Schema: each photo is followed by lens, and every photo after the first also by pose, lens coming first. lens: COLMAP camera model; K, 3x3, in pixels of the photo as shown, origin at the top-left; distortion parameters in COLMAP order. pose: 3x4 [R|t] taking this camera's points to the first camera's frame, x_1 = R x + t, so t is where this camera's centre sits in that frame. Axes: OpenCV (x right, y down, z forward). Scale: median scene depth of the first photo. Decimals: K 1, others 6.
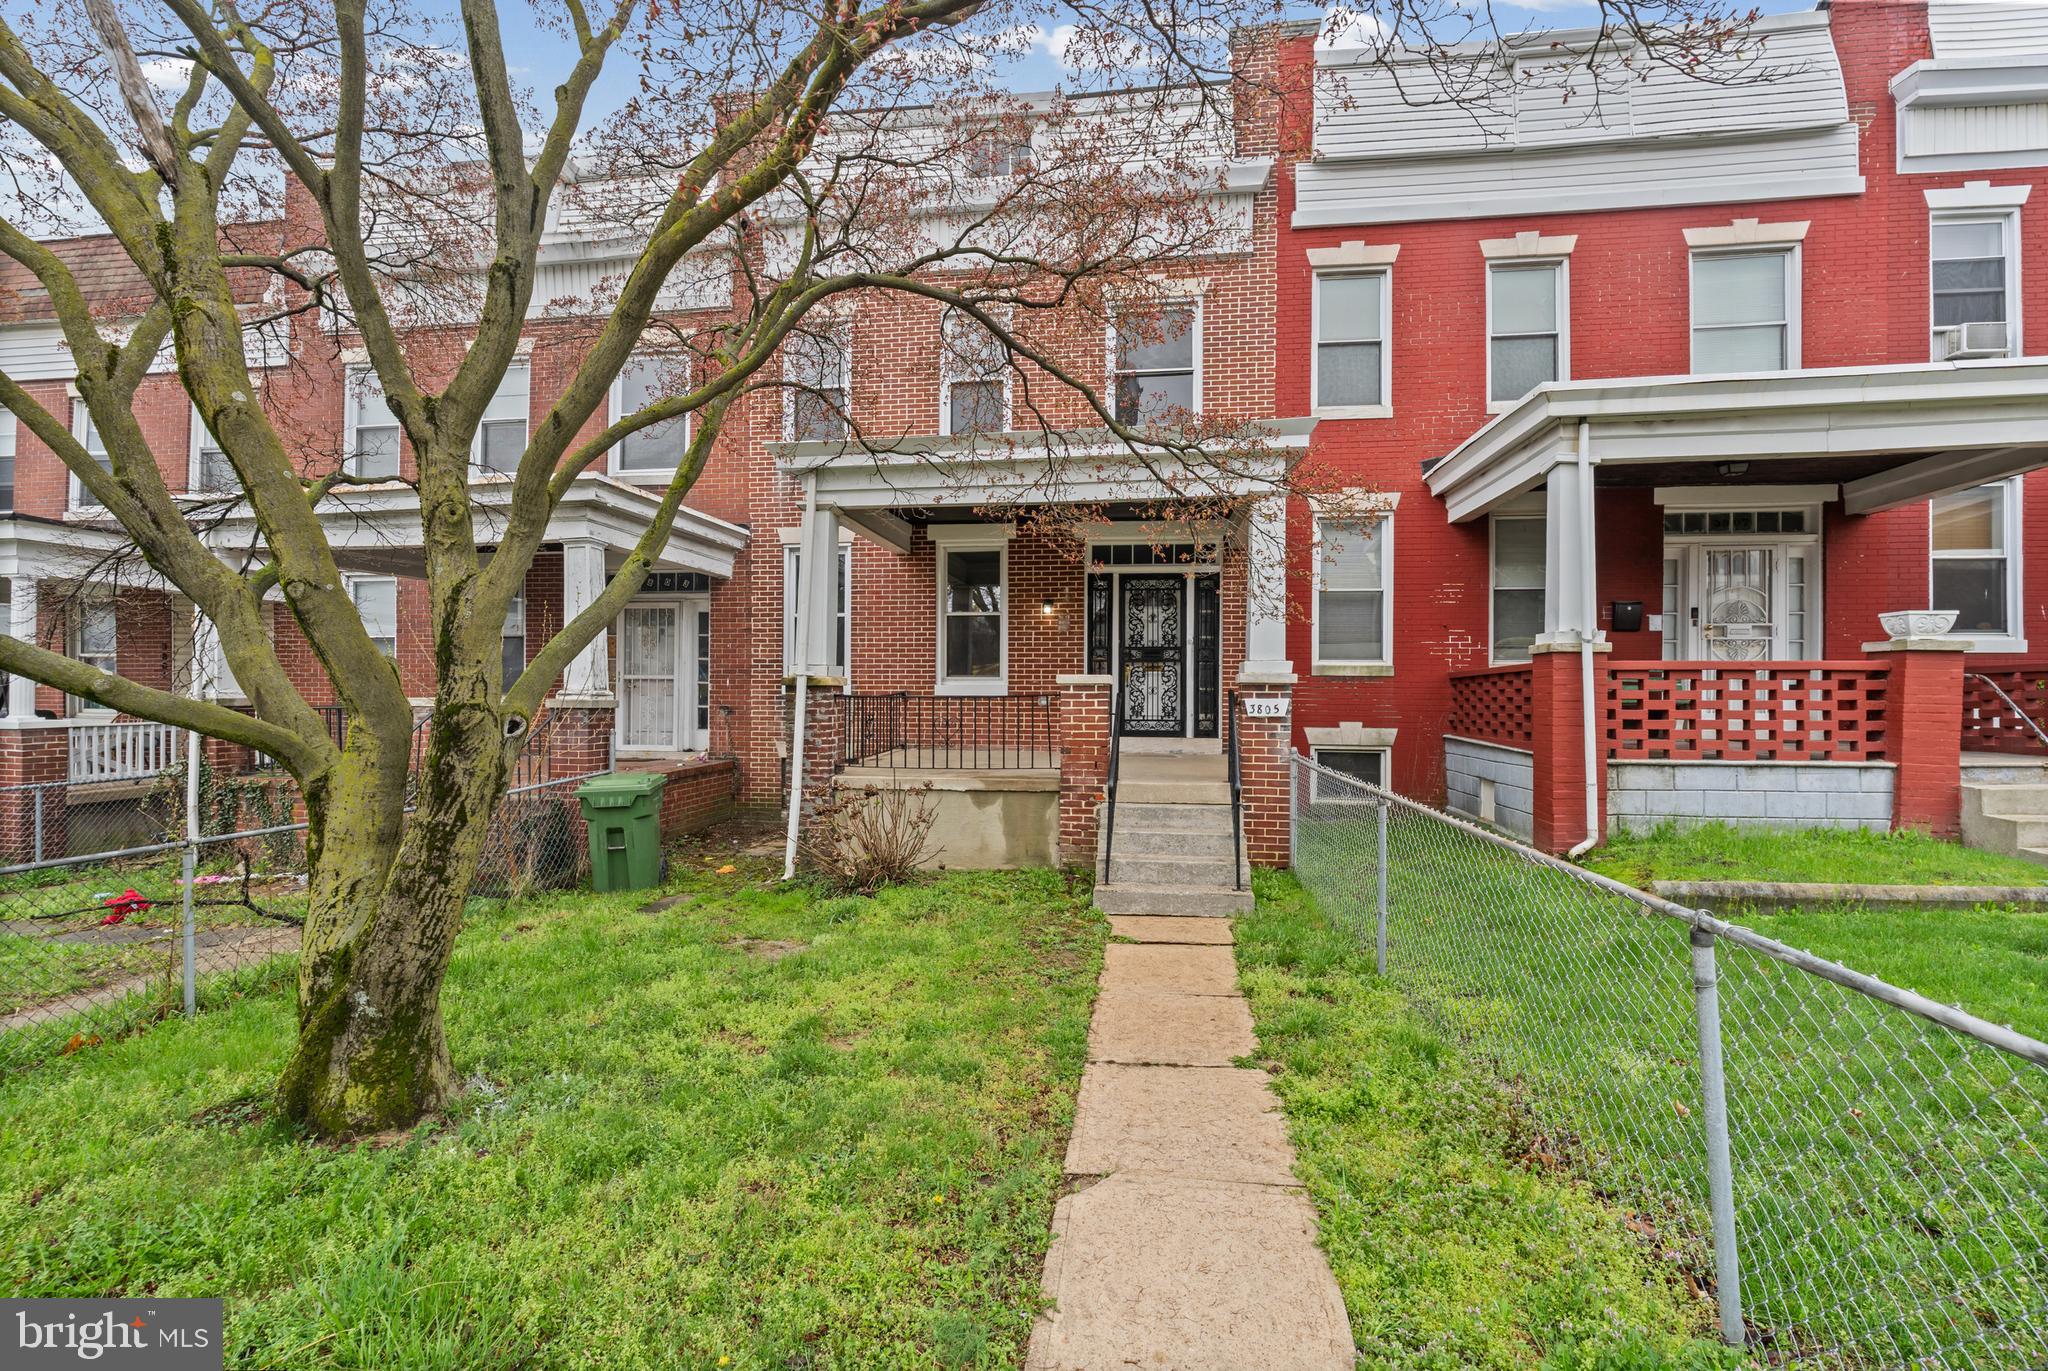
lens RADIAL K [[909.8, 0, 1024.0], [0, 909.8, 689.9], [0, 0, 1]] dist [-0.006942, 0.000841]
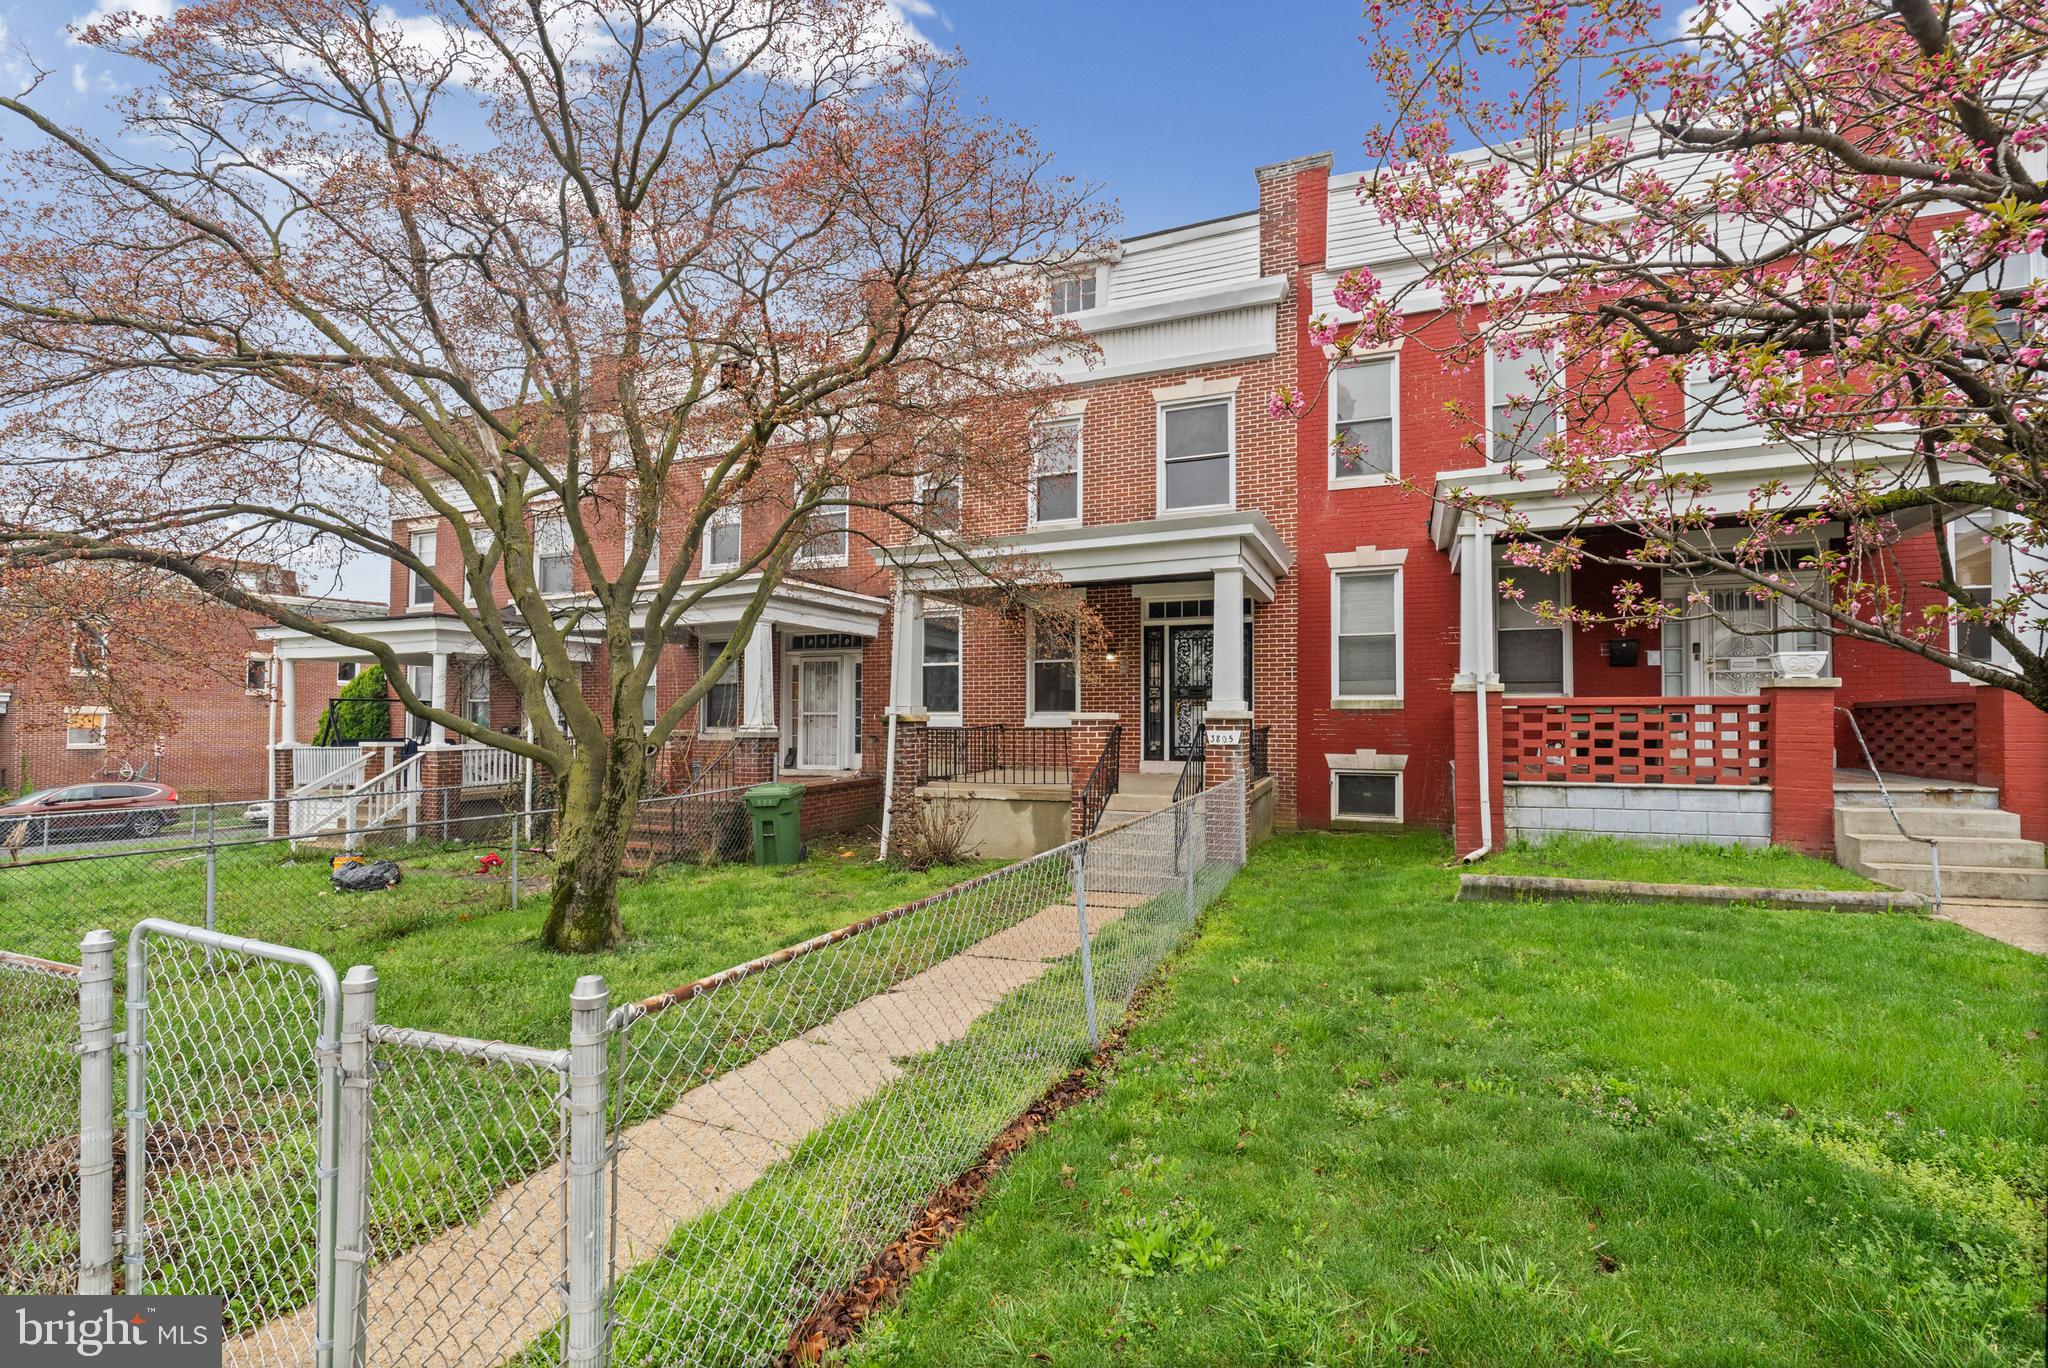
lens RADIAL K [[909.8, 0, 1026.6], [0, 909.8, 690.1], [0, 0, 1]] dist [-0.006942, 0.000841]
pose [[0.966702, -0.013628, -0.255540, 0.307493], [0.006305, 0.999546, -0.029452, -0.010783], [0.255826, 0.026860, 0.966350, -0.287683]]
